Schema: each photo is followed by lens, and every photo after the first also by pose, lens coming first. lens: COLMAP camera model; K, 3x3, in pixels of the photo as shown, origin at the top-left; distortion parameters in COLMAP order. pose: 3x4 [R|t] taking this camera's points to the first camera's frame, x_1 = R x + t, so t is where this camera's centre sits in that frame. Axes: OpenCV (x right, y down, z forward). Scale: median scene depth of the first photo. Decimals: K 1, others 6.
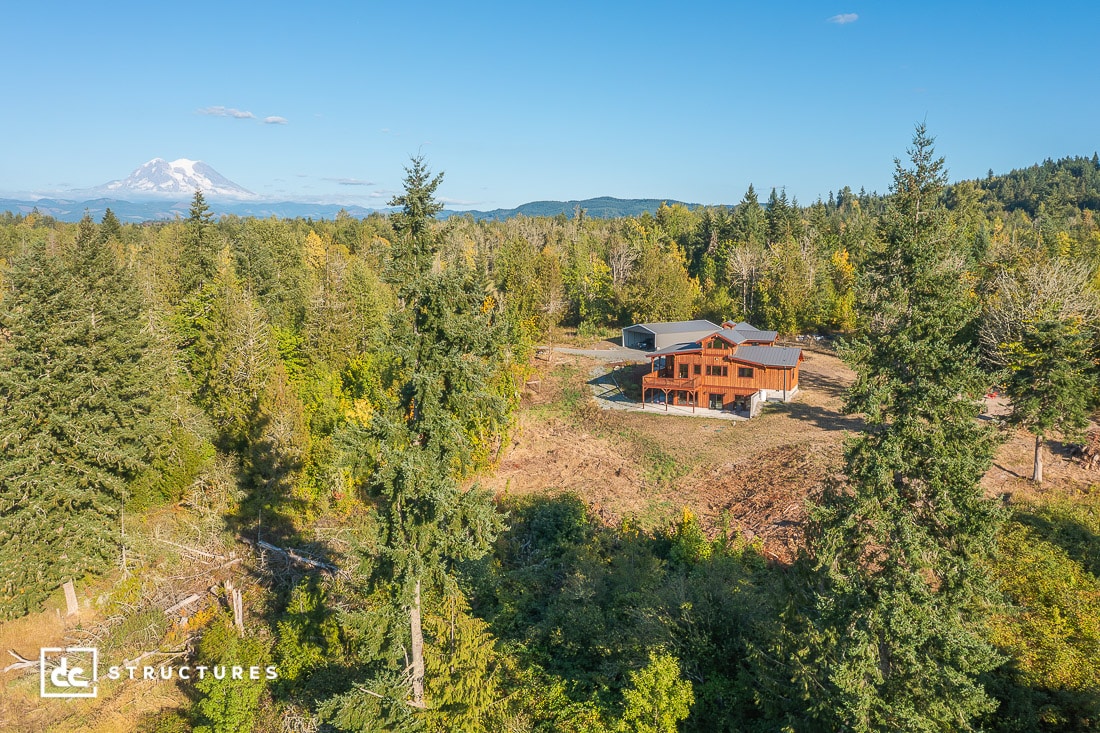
lens RADIAL K [[871.0, 0, 547.3], [0, 871.0, 364.6], [0, 0, 1]] dist [-0.005277, 0.005620]
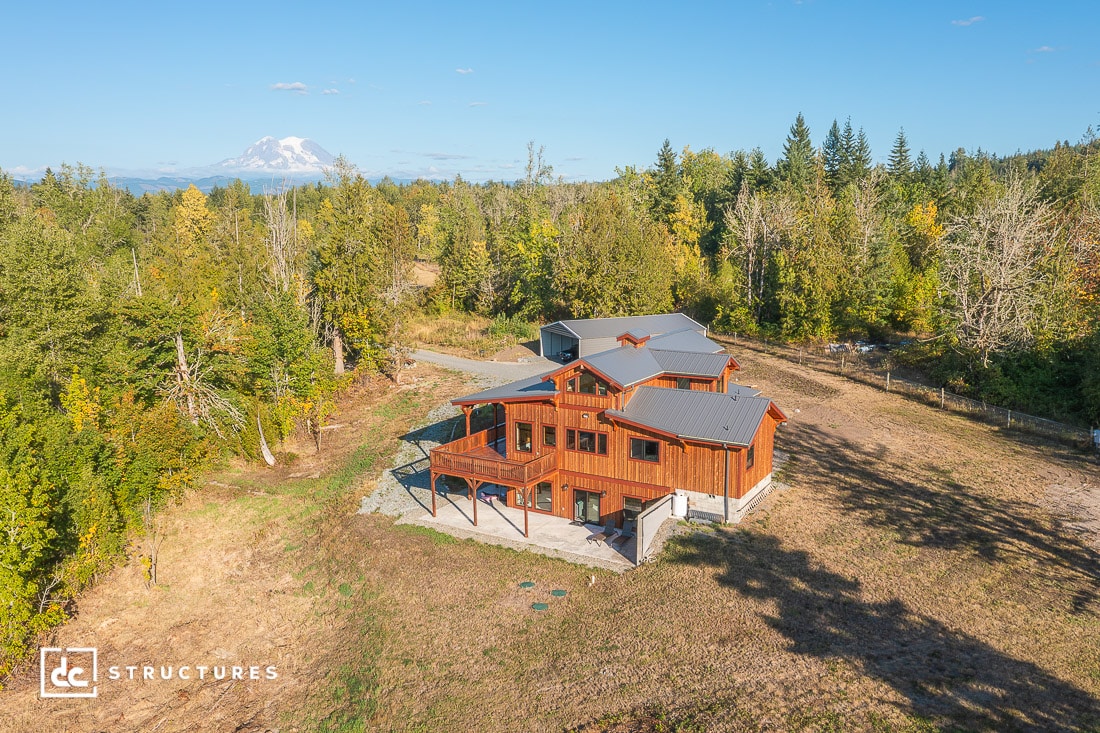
lens RADIAL K [[871.0, 0, 547.3], [0, 871.0, 364.6], [0, 0, 1]] dist [-0.005277, 0.005620]
pose [[0.993689, 0.013343, -0.111371, 0.209888], [-0.010101, 0.999510, 0.029623, -0.043526], [0.111711, -0.028311, 0.993337, 0.510068]]
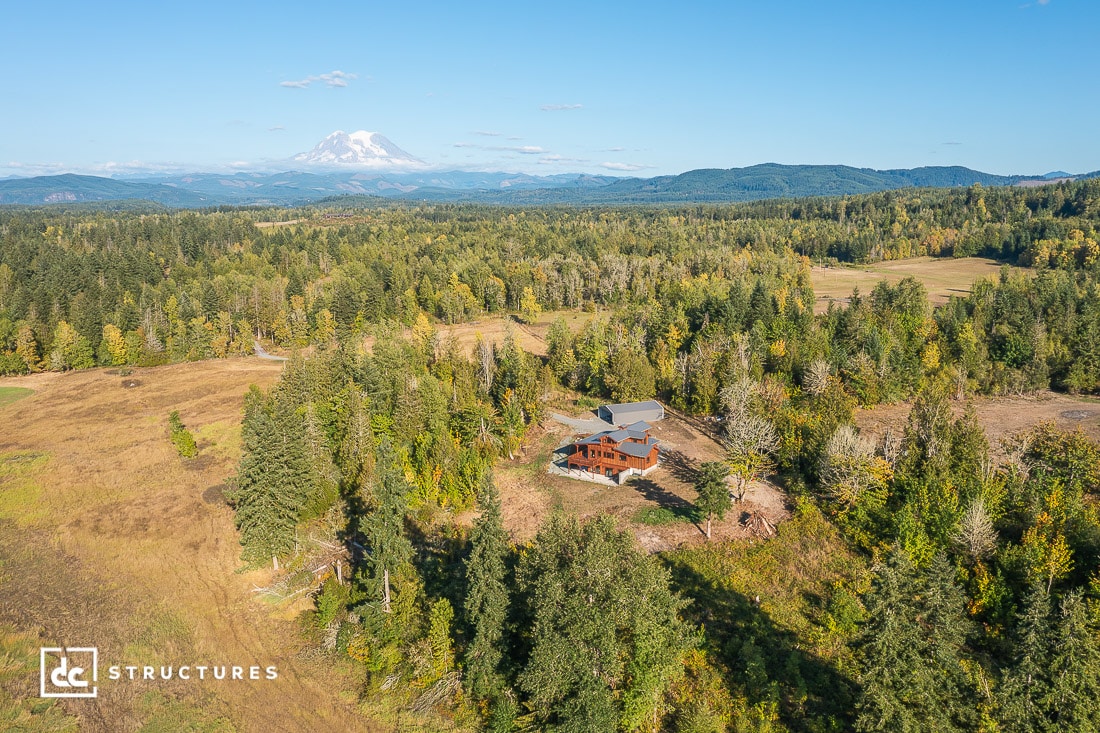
lens RADIAL K [[869.8, 0, 546.2], [0, 869.8, 370.6], [0, 0, 1]] dist [-0.002560, 0.007397]
pose [[0.982576, 0.024097, -0.184295, 0.367059], [-0.015529, 0.998737, 0.047794, -0.232744], [0.185214, -0.044099, 0.981708, -0.713271]]
